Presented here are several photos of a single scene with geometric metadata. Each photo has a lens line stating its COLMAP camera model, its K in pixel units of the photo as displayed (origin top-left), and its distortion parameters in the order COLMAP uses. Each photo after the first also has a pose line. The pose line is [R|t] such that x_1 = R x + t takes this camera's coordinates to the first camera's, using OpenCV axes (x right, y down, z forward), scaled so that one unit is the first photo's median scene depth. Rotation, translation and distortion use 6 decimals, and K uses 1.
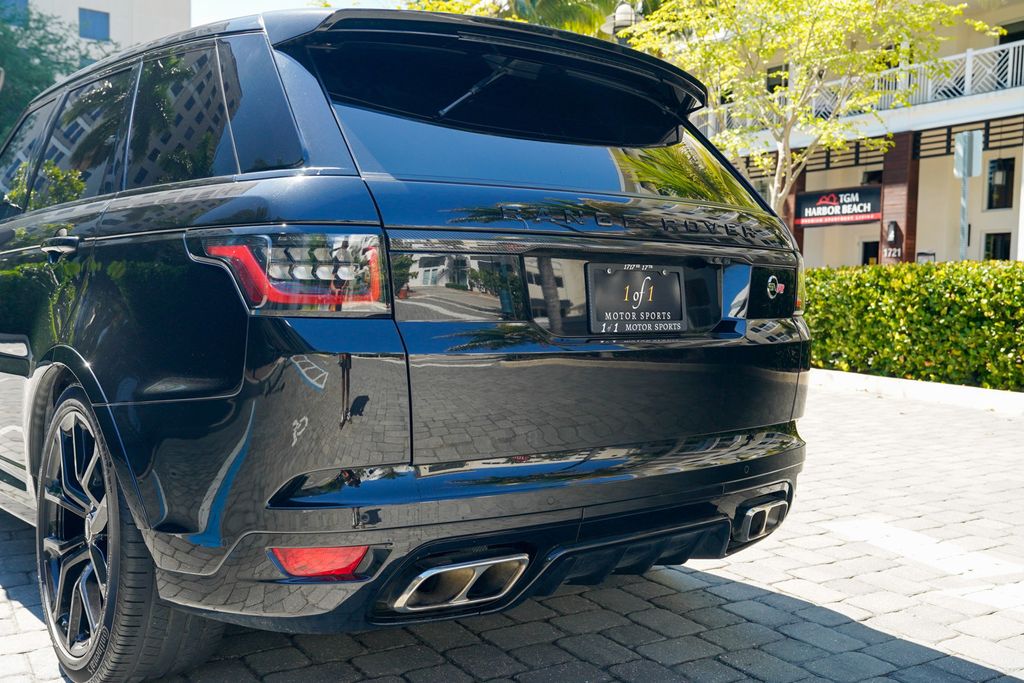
lens RADIAL K [[982.7, 0, 512.0], [0, 982.7, 341.5], [0, 0, 1]] dist [-0.013881, 0.124387]
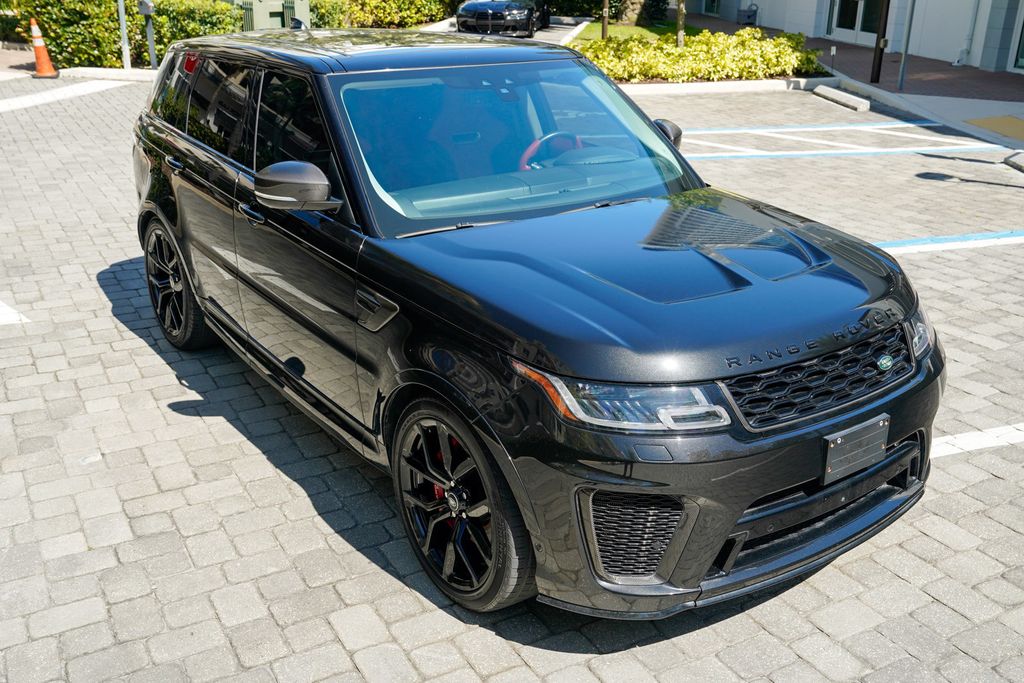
lens RADIAL K [[986.0, 0, 515.5], [0, 986.0, 336.5], [0, 0, 1]] dist [-0.004212, 0.119335]
pose [[-0.999078, -0.037275, 0.021285, -0.191089], [-0.025462, 0.913860, 0.405231, -0.184018], [-0.034556, 0.404315, -0.913967, 1.015463]]
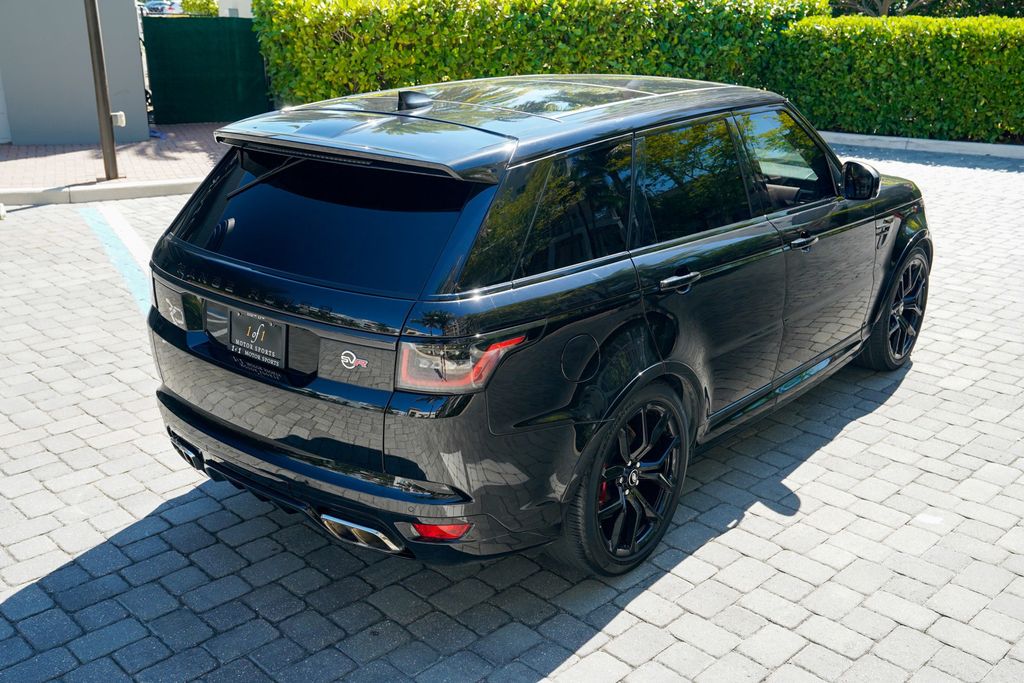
lens RADIAL K [[989.4, 0, 510.9], [0, 989.4, 333.3], [0, 0, 1]] dist [-0.007003, 0.125025]
pose [[0.220195, 0.291501, -0.930882, 0.418579], [-0.054351, 0.956488, 0.286663, -0.130029], [0.973941, -0.012527, 0.226457, 0.272001]]
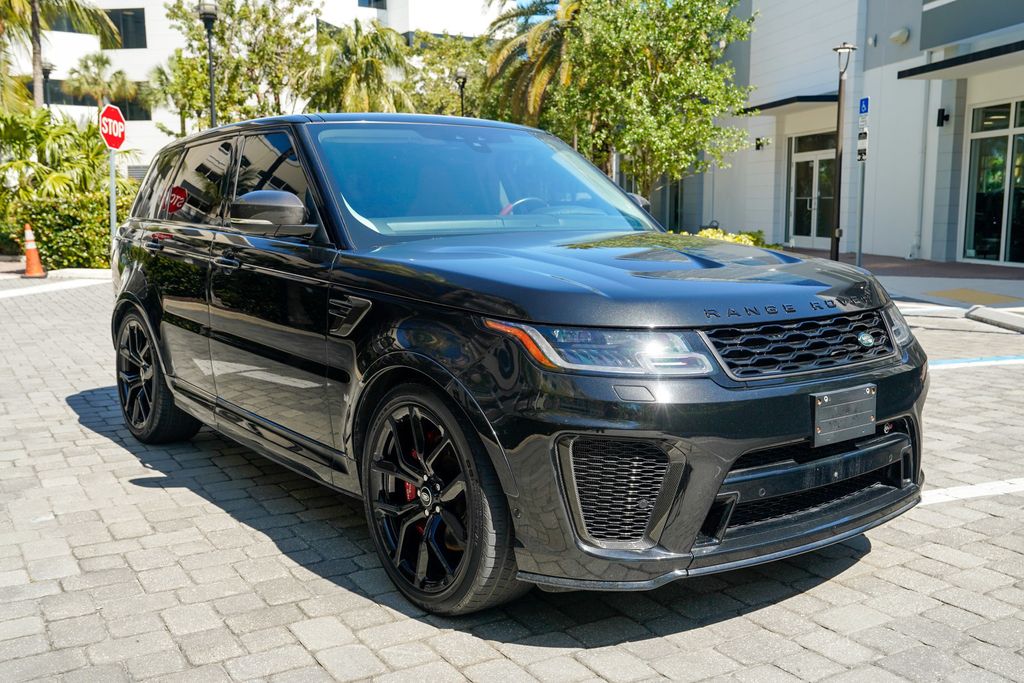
lens RADIAL K [[983.4, 0, 509.1], [0, 983.4, 347.7], [0, 0, 1]] dist [0.001309, 0.111026]
pose [[-0.999784, -0.017609, 0.011028, -0.194549], [-0.015187, 0.981567, 0.190513, -0.090569], [-0.014180, 0.190305, -0.981623, 1.035689]]
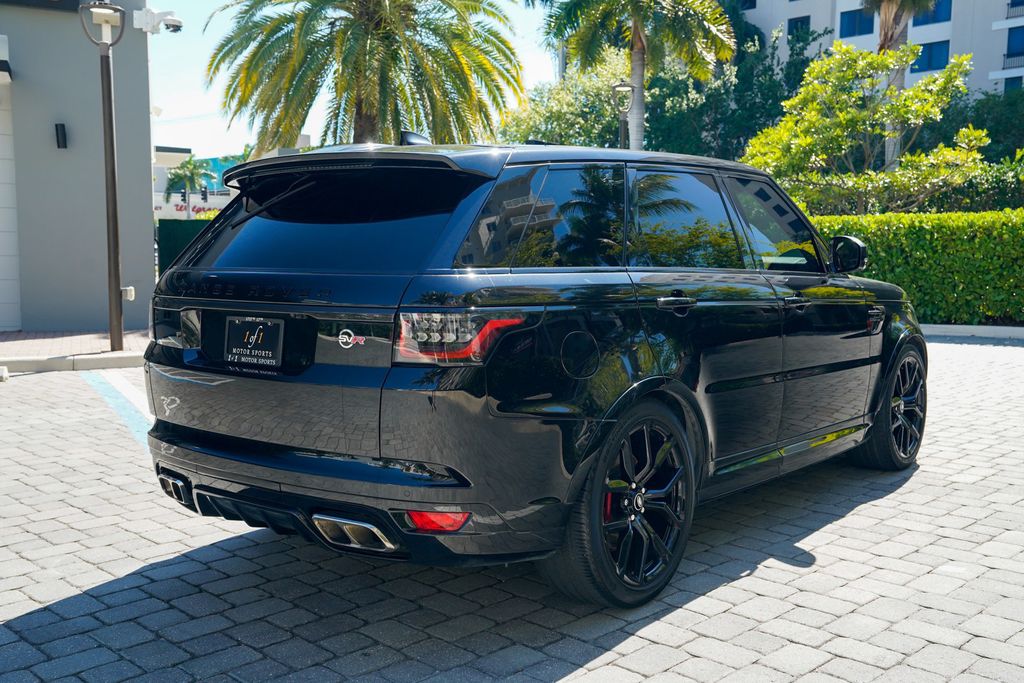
lens RADIAL K [[986.0, 0, 515.5], [0, 986.0, 336.5], [0, 0, 1]] dist [-0.004212, 0.119335]
pose [[0.227641, 0.063349, -0.971682, 0.432931], [-0.043979, 0.997532, 0.054731, -0.038803], [0.972752, 0.030275, 0.229865, 0.273435]]
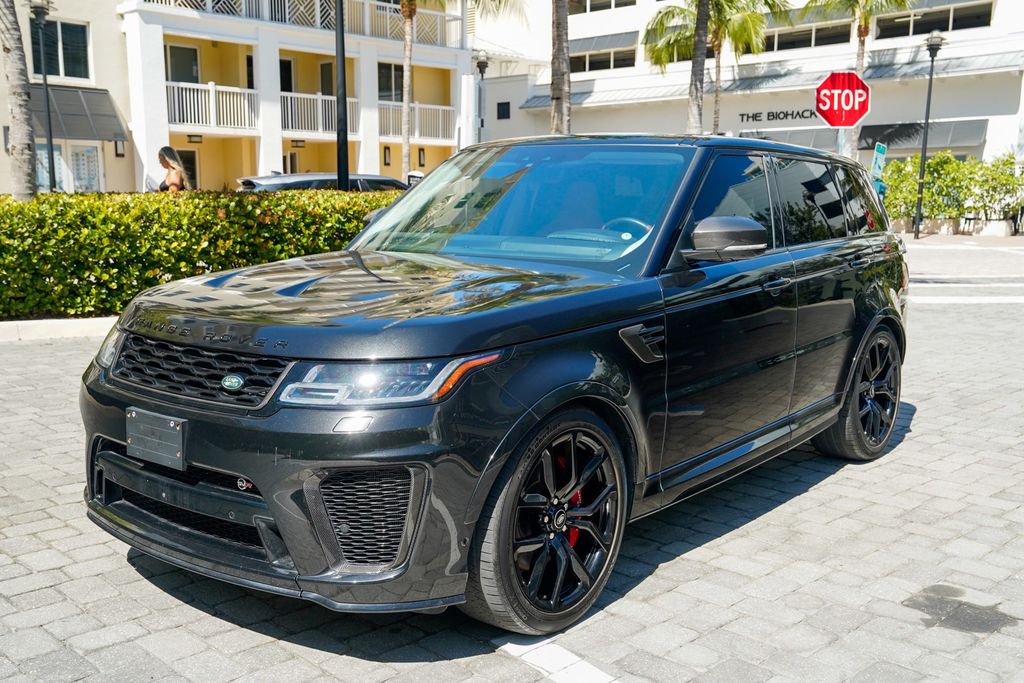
lens RADIAL K [[1021.9, 0, 510.4], [0, 1021.9, 345.3], [0, 0, 1]] dist [0.006686, 0.117399]
pose [[-0.221416, -0.158804, 0.962162, -0.696716], [0.041064, 0.984258, 0.171901, -0.095799], [-0.974314, 0.077572, -0.211409, 0.646100]]
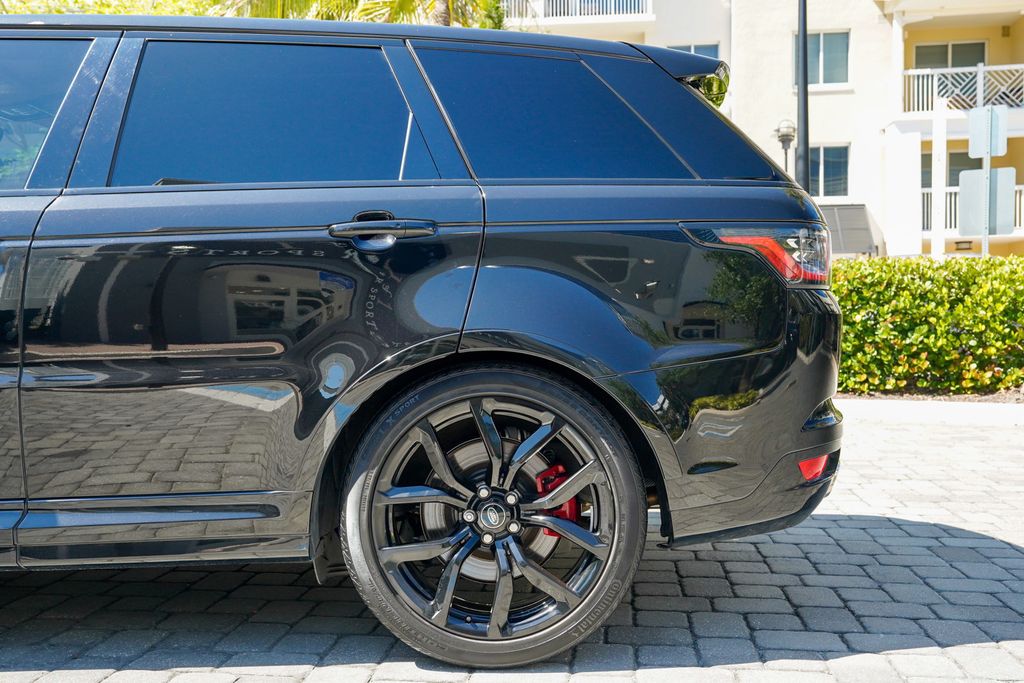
lens RADIAL K [[982.7, 0, 512.0], [0, 982.7, 341.5], [0, 0, 1]] dist [-0.013881, 0.124387]
pose [[0.618960, -0.030271, 0.784839, -0.340630], [0.054994, 0.998475, -0.004860, 0.006623], [-0.783495, 0.046170, 0.619680, 0.103793]]
